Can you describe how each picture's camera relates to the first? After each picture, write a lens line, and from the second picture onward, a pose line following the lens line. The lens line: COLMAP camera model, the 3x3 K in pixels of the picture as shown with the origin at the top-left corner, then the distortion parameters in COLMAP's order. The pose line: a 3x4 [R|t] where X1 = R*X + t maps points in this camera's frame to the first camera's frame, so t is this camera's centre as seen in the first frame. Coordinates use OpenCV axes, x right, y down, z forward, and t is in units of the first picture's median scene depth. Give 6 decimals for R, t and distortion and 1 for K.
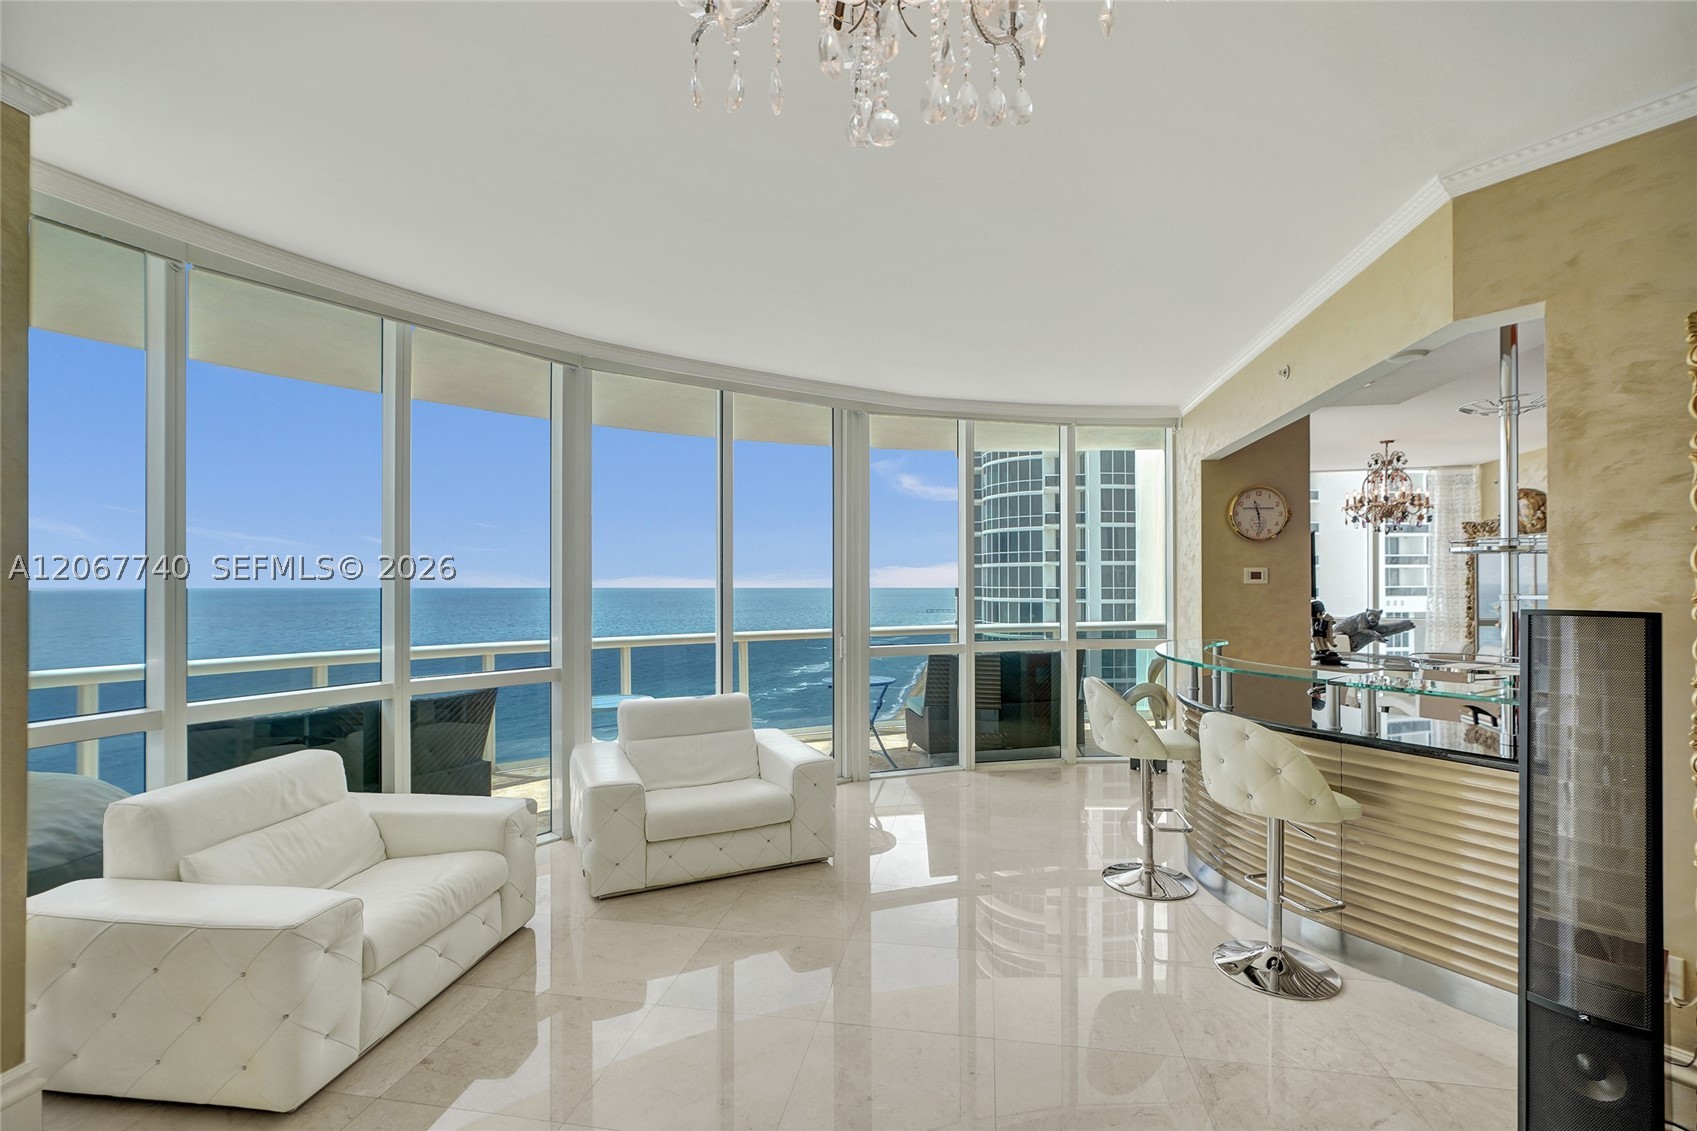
lens RADIAL K [[754.6, 0, 860.6], [0, 754.6, 569.9], [0, 0, 1]] dist [-0.004439, 0.002375]
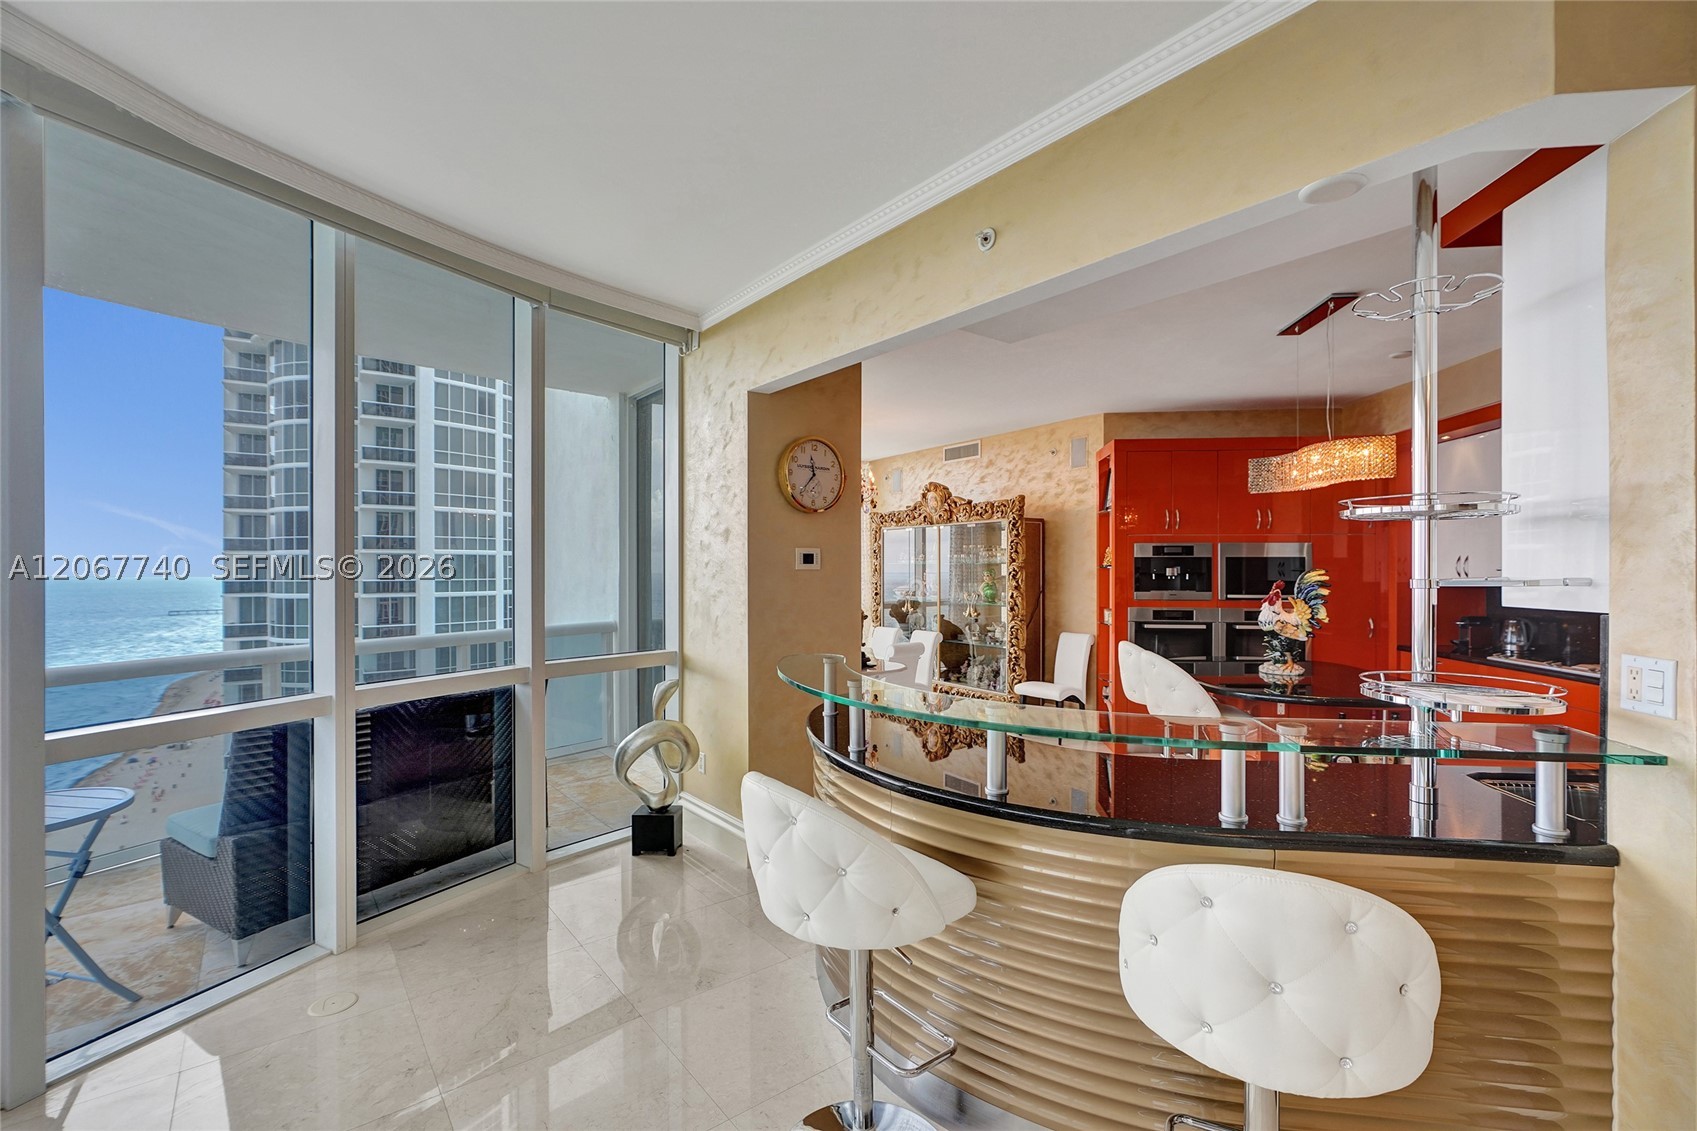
lens RADIAL K [[754.6, 0, 843.3], [0, 754.6, 572.1], [0, 0, 1]] dist [-0.004439, 0.002375]
pose [[0.685228, -0.003593, 0.728320, 0.010914], [-0.007451, 0.999901, 0.011943, 0.010301], [-0.728291, -0.013611, 0.685133, 0.428869]]
